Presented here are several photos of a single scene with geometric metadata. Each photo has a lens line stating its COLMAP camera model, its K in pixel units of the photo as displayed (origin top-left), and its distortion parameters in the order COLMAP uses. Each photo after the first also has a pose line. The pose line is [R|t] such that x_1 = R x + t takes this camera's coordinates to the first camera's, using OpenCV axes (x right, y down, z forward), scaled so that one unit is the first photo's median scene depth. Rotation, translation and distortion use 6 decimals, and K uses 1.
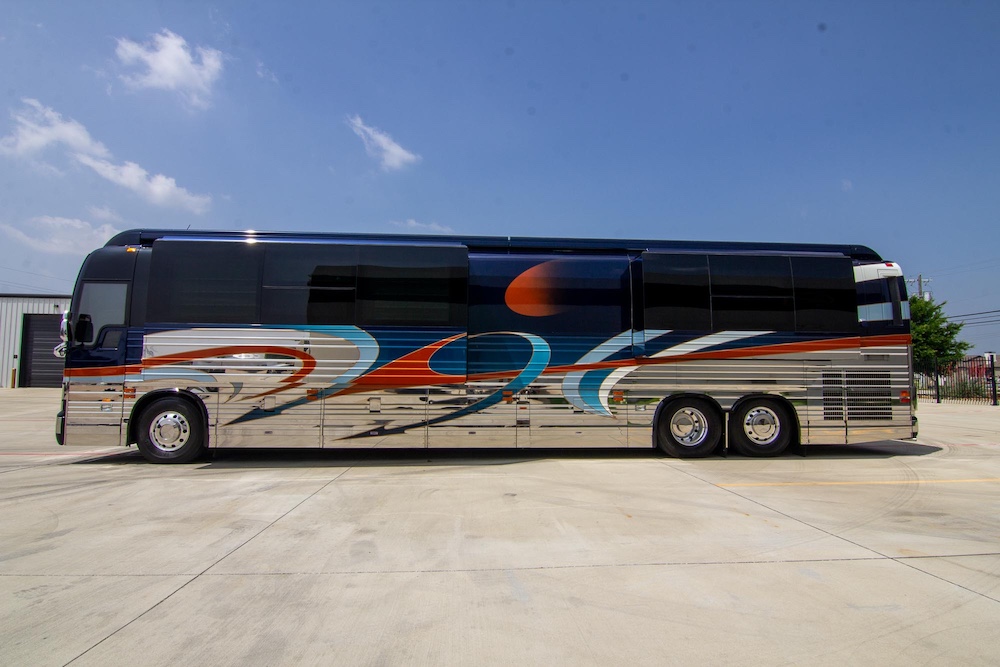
lens RADIAL K [[488.6, 0, 501.6], [0, 488.6, 333.1], [0, 0, 1]] dist [-0.017139, -0.003830]
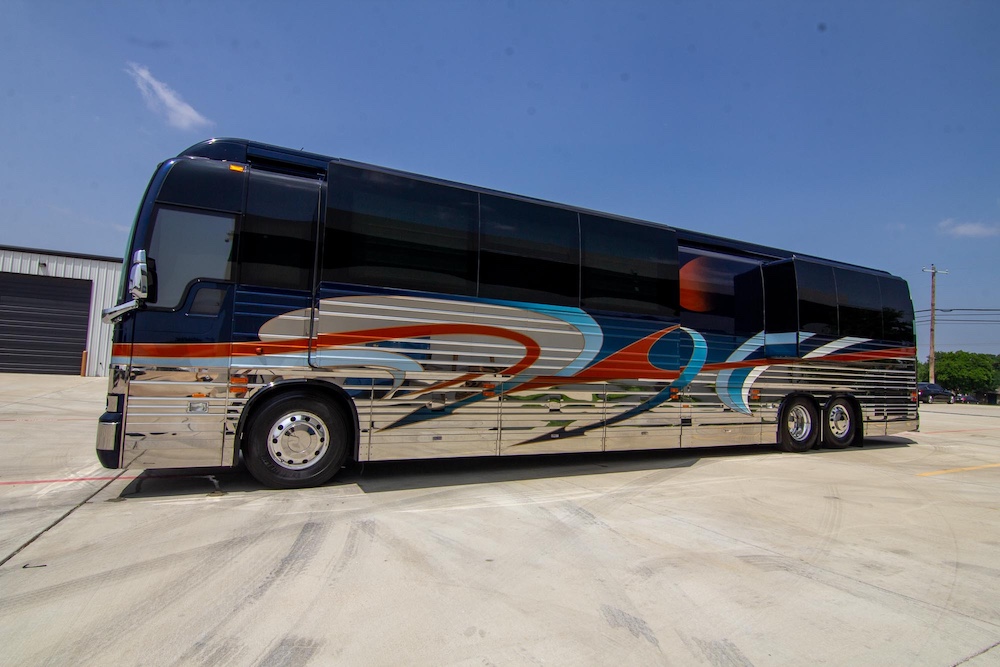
lens RADIAL K [[488.6, 0, 506.1], [0, 488.6, 334.1], [0, 0, 1]] dist [-0.017139, -0.003830]
pose [[0.932816, 0.053120, 0.356417, -0.655970], [-0.056942, 0.998377, 0.000232, 0.033324], [-0.355827, -0.020511, 0.934327, 0.243419]]
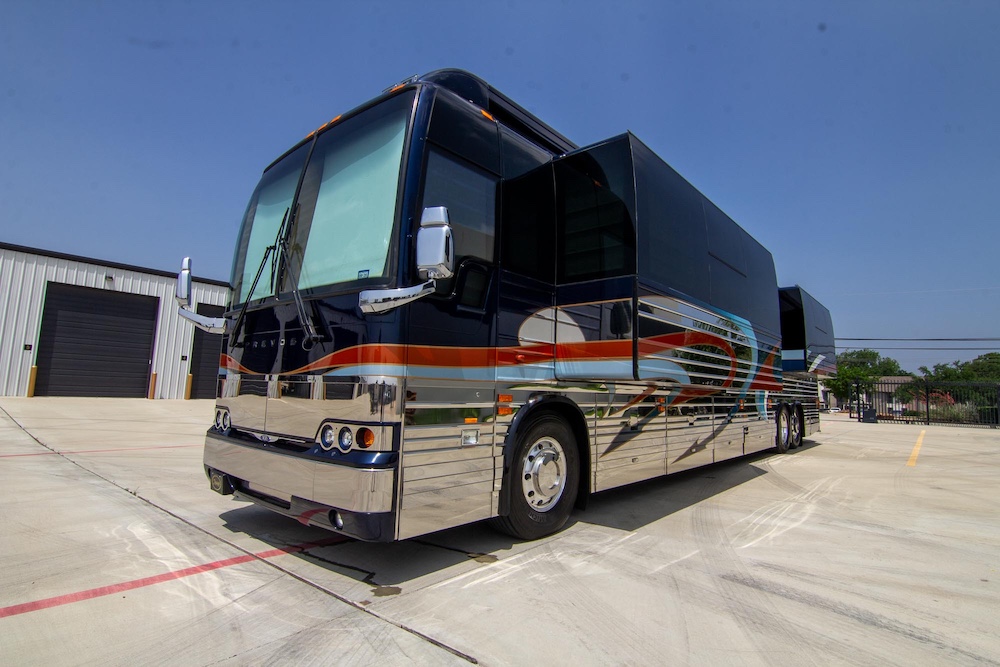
lens RADIAL K [[488.6, 0, 506.5], [0, 488.6, 327.4], [0, 0, 1]] dist [-0.017139, -0.003830]
pose [[0.716808, 0.105775, 0.689201, -1.095628], [-0.087762, 0.994253, -0.061316, 0.075325], [-0.691726, -0.016534, 0.721971, 0.625918]]
